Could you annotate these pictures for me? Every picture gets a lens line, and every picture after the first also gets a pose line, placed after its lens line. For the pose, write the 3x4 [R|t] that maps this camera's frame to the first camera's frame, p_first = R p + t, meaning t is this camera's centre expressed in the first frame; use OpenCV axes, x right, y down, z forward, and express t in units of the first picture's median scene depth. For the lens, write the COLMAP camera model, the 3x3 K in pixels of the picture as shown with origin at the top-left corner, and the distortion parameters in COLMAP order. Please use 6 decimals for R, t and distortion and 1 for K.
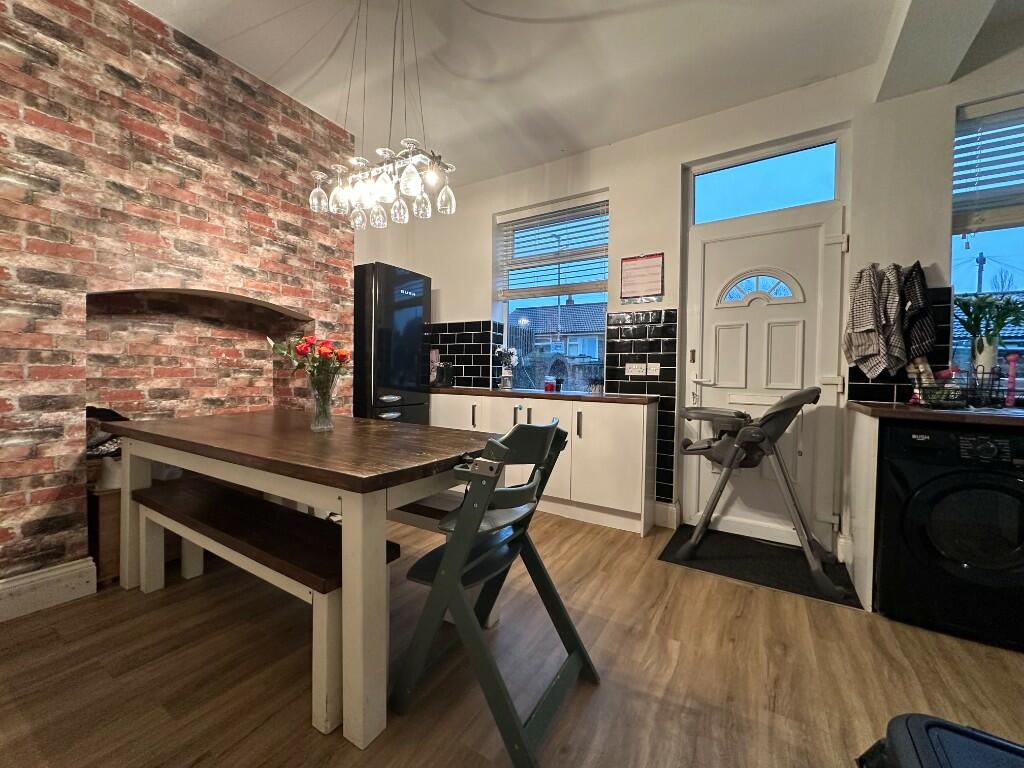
lens RADIAL K [[408.6, 0, 510.0], [0, 408.6, 380.9], [0, 0, 1]] dist [-0.003528, -0.000195]
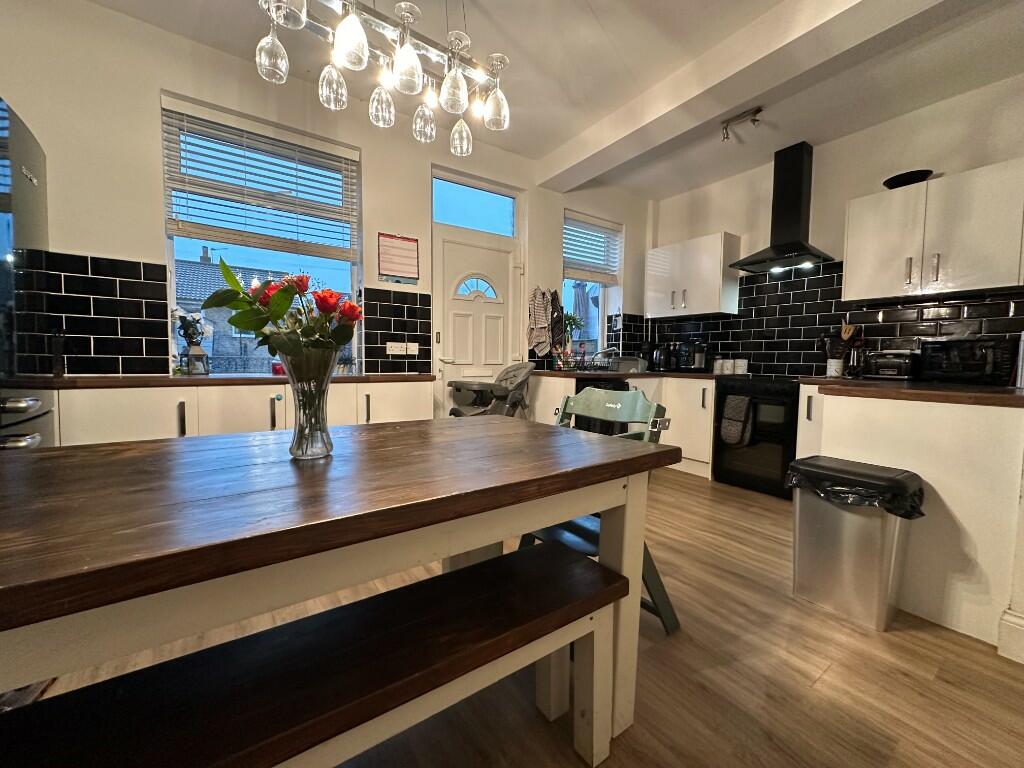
lens RADIAL K [[408.6, 0, 512.0], [0, 408.6, 382.9], [0, 0, 1]] dist [-0.003528, -0.000195]
pose [[0.395847, -0.061461, 0.916257, -0.528562], [0.012502, 0.998026, 0.061545, -0.001710], [-0.918231, -0.012907, 0.395834, 0.344675]]
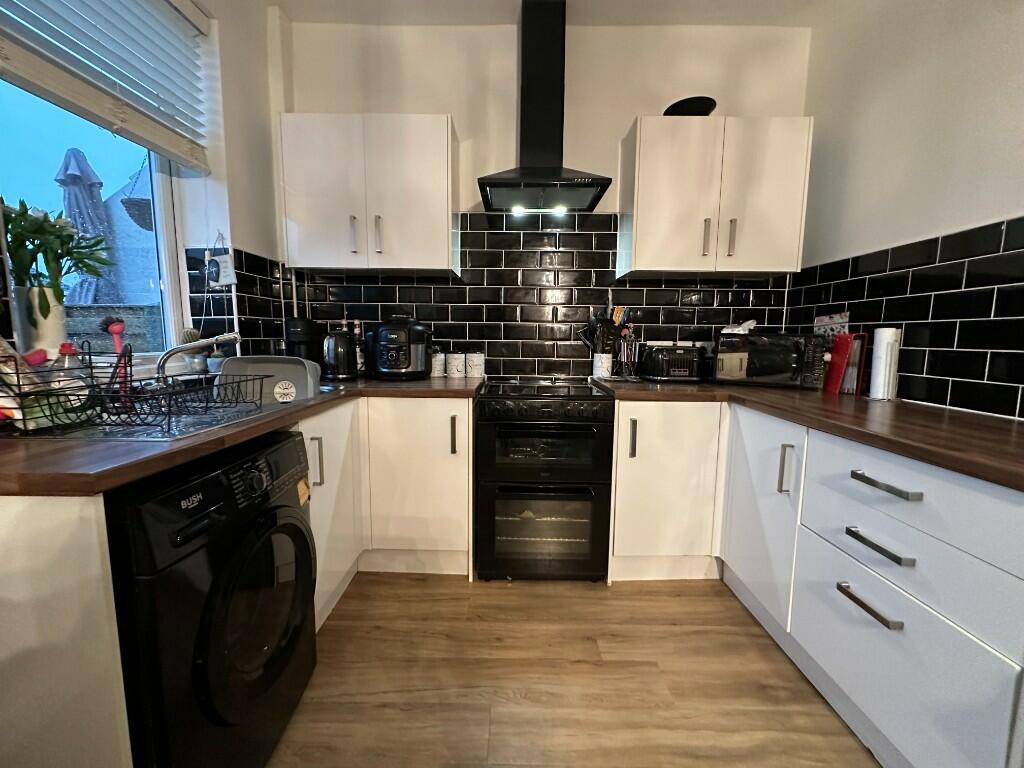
lens RADIAL K [[408.6, 0, 509.1], [0, 408.6, 384.5], [0, 0, 1]] dist [-0.003528, -0.000195]
pose [[-0.515573, -0.119659, 0.848449, 0.248501], [0.002660, 0.989973, 0.141235, -0.038896], [-0.856841, 0.075074, -0.510085, 0.540412]]
